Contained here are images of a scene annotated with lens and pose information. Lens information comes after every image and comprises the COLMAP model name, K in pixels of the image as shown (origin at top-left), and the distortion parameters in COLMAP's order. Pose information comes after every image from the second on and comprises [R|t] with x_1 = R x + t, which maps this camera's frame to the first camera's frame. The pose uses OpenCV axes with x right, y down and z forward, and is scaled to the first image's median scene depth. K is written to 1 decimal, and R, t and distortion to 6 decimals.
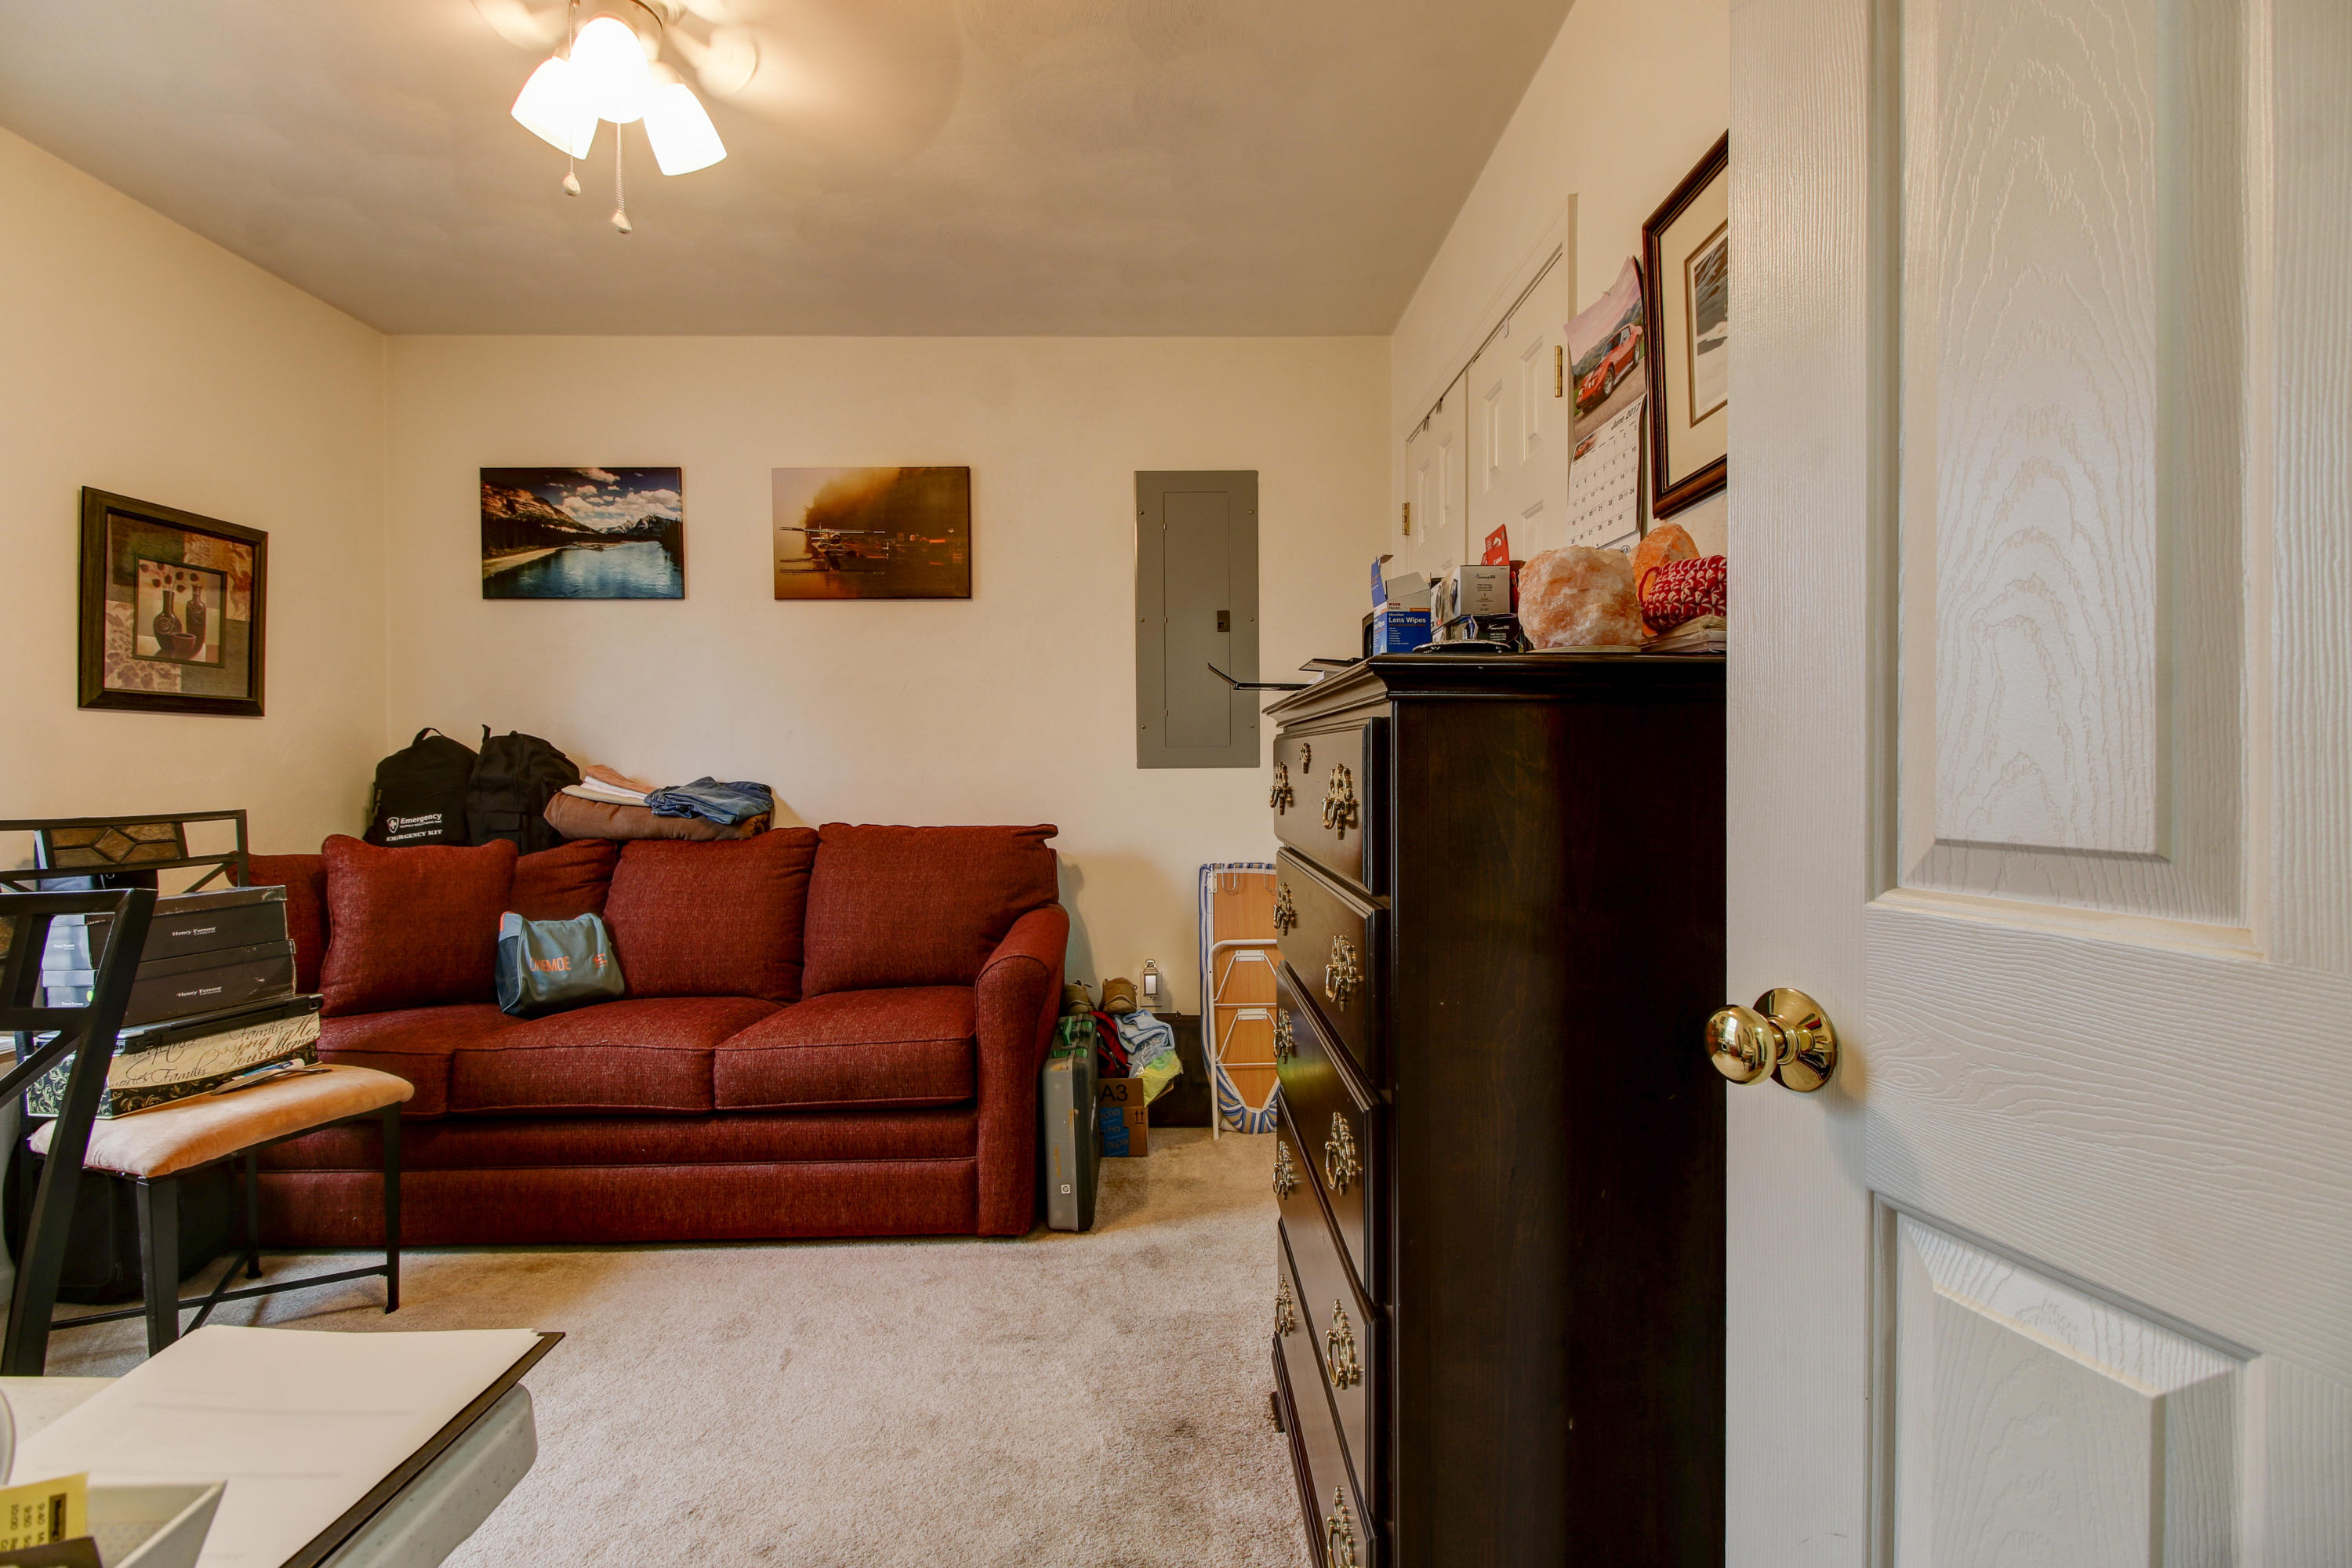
lens RADIAL K [[1063.4, 0, 1174.5], [0, 1063.4, 770.4], [0, 0, 1]] dist [0.015164, -0.011835]
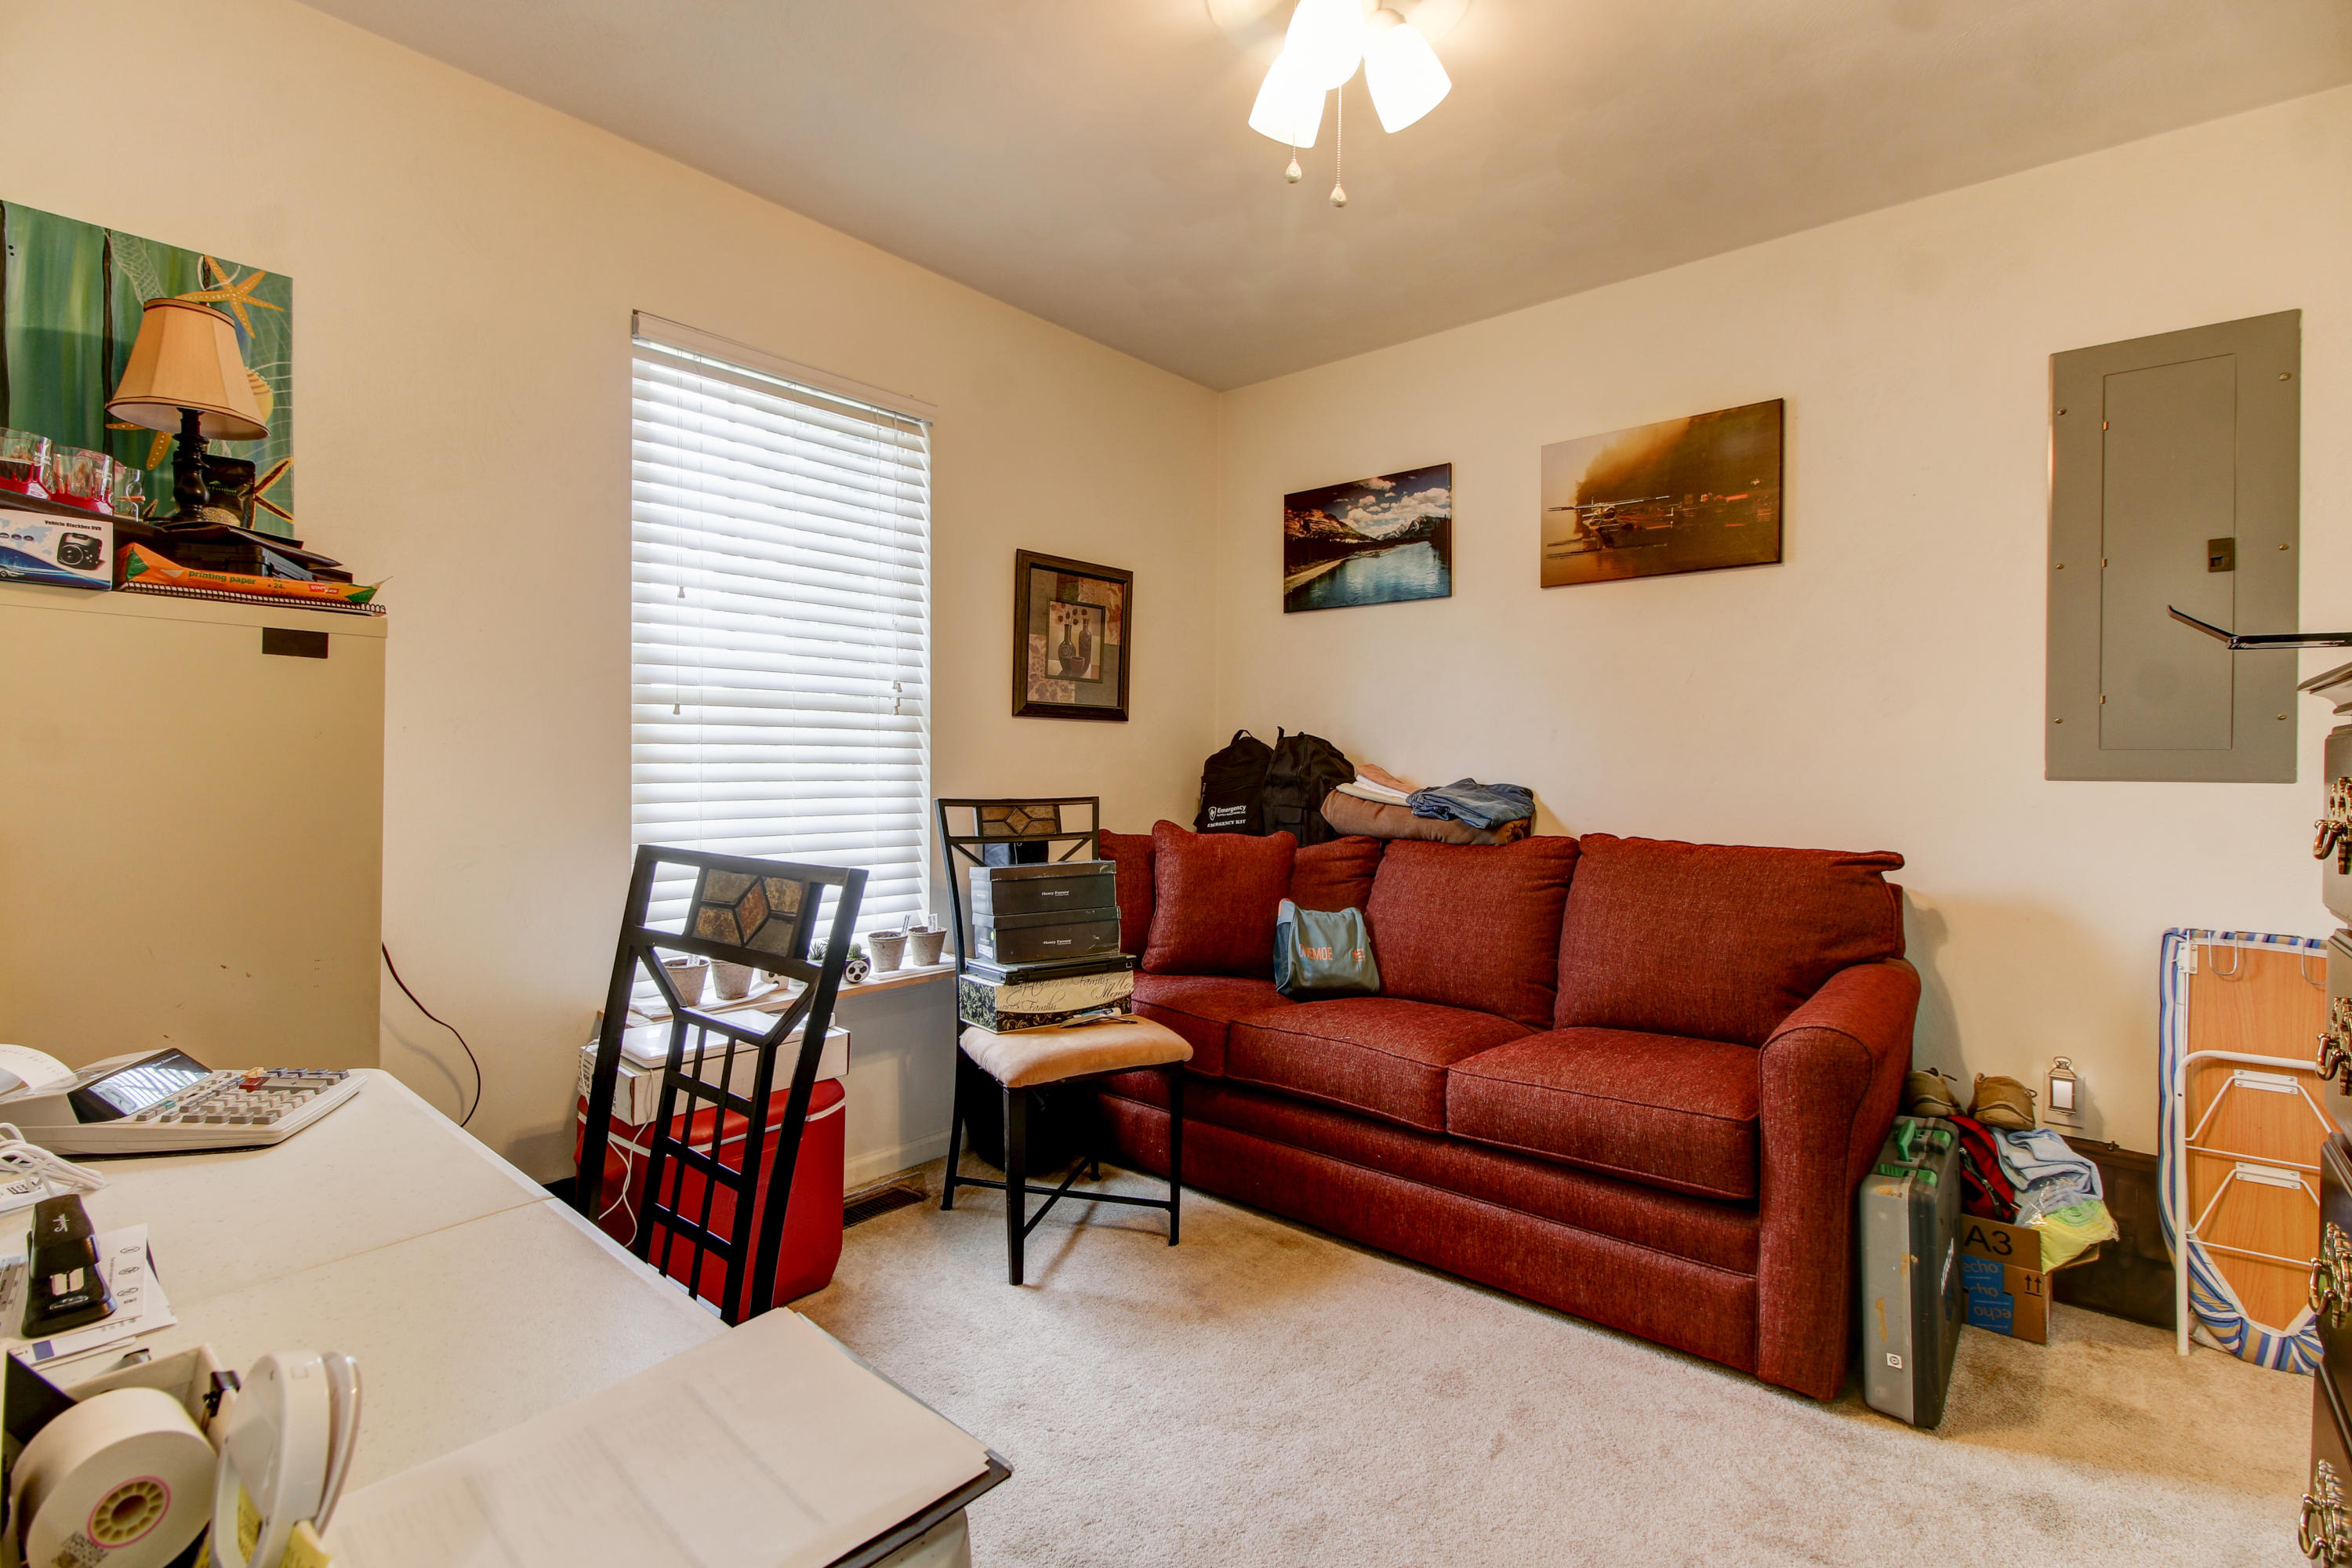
lens RADIAL K [[1063.4, 0, 1174.5], [0, 1063.4, 770.4], [0, 0, 1]] dist [0.015164, -0.011835]
pose [[0.743614, 0.017812, -0.668372, 0.010676], [-0.018689, 0.999808, 0.005852, -0.001874], [0.668348, 0.008139, 0.743804, 0.118910]]
